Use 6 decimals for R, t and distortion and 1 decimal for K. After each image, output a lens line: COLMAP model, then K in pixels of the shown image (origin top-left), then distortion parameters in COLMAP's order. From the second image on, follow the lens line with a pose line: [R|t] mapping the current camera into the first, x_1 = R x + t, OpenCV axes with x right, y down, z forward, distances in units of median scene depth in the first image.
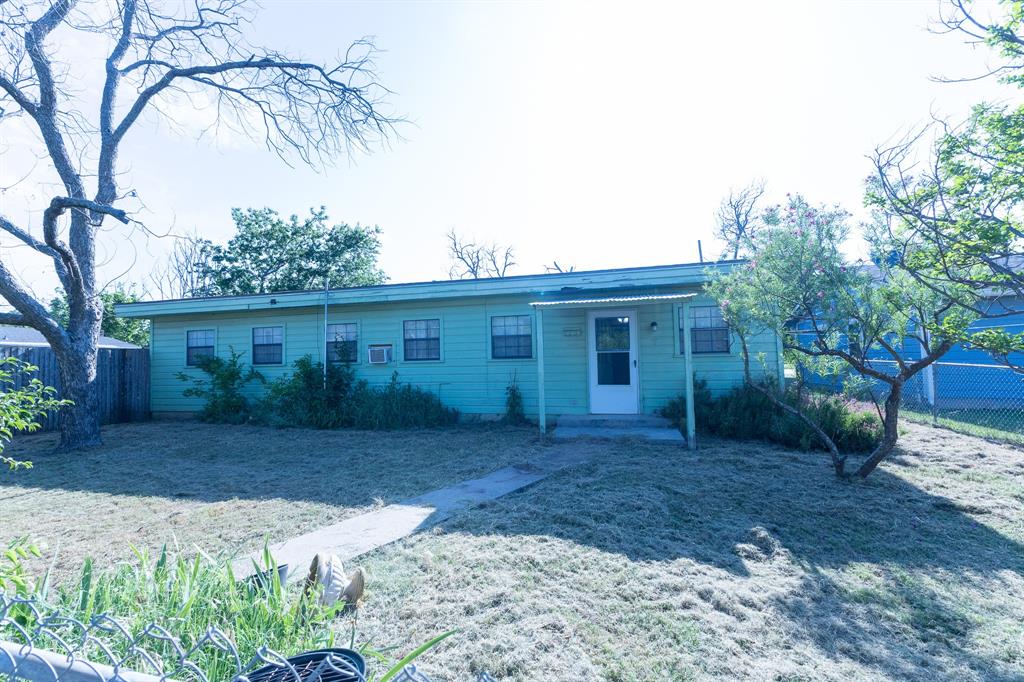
lens RADIAL K [[390.5, 0, 509.7], [0, 390.5, 340.8], [0, 0, 1]] dist [-0.000192, -0.000176]
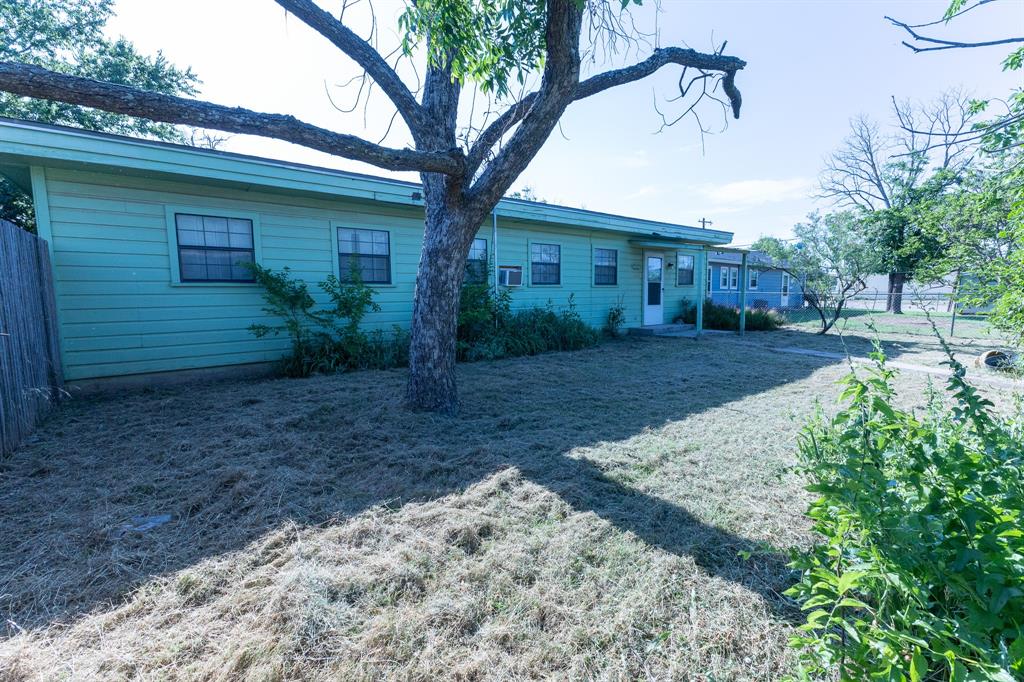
lens RADIAL K [[502.4, 0, 514.6], [0, 502.4, 347.5], [0, 0, 1]] dist [0.023284, 0.000894]
pose [[0.571937, -0.078344, 0.816547, -1.431857], [-0.052785, 0.989851, 0.131944, 0.046206], [-0.818597, -0.118565, 0.561997, 0.332010]]
